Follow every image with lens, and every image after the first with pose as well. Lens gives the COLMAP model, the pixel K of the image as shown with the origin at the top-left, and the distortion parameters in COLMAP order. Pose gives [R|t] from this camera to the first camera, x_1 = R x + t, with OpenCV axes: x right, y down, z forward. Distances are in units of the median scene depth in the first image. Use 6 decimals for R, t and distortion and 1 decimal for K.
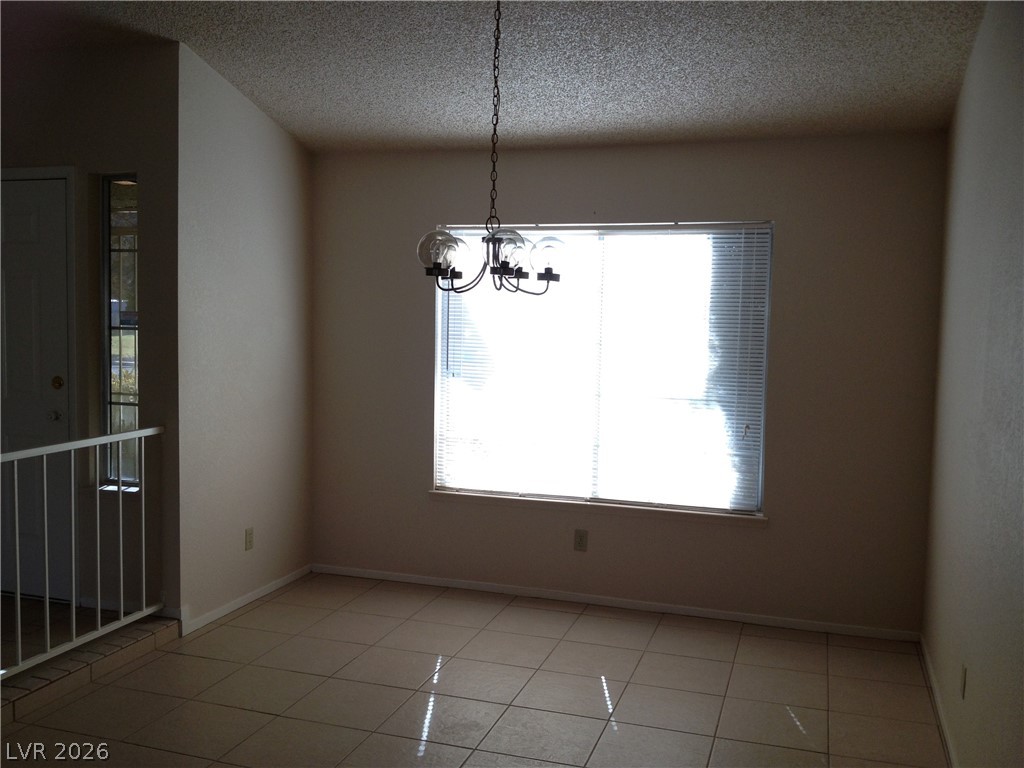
lens RADIAL K [[950.8, 0, 512.8], [0, 950.8, 391.1], [0, 0, 1]] dist [-0.003334, 0.000000]
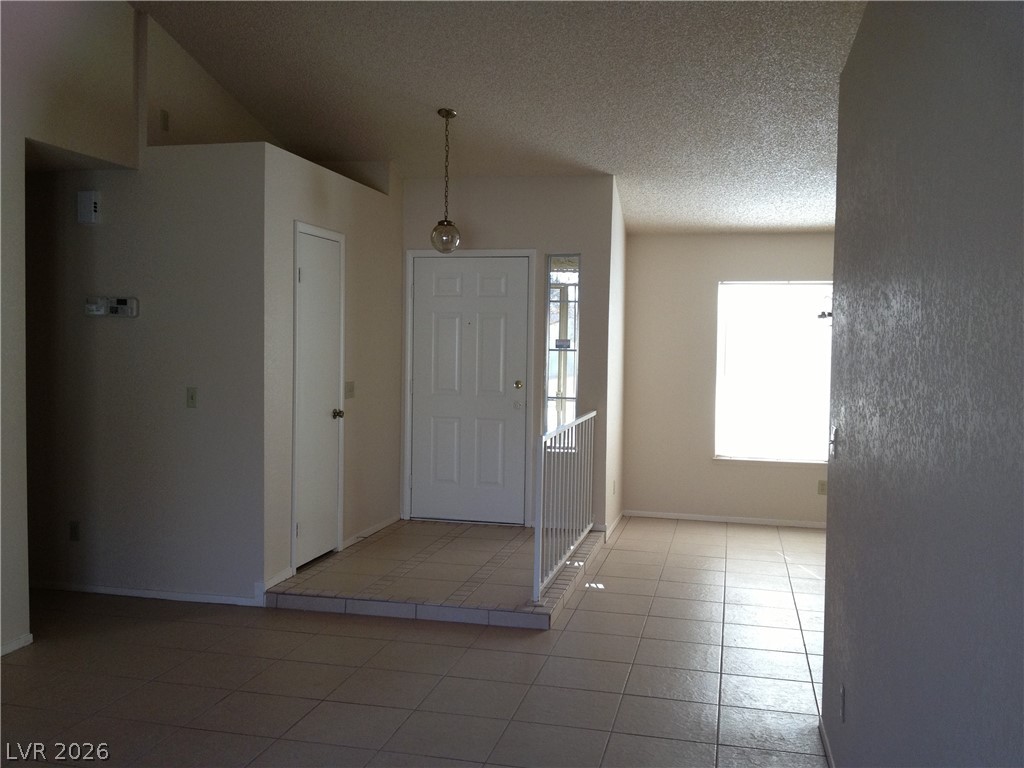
lens RADIAL K [[950.8, 0, 509.2], [0, 950.8, 376.5], [0, 0, 1]] dist [-0.003334, 0.000000]
pose [[0.996664, -0.003848, 0.081523, -0.580144], [0.008340, 0.998461, -0.054827, 0.059694], [-0.081186, 0.055324, 0.995162, -0.531822]]
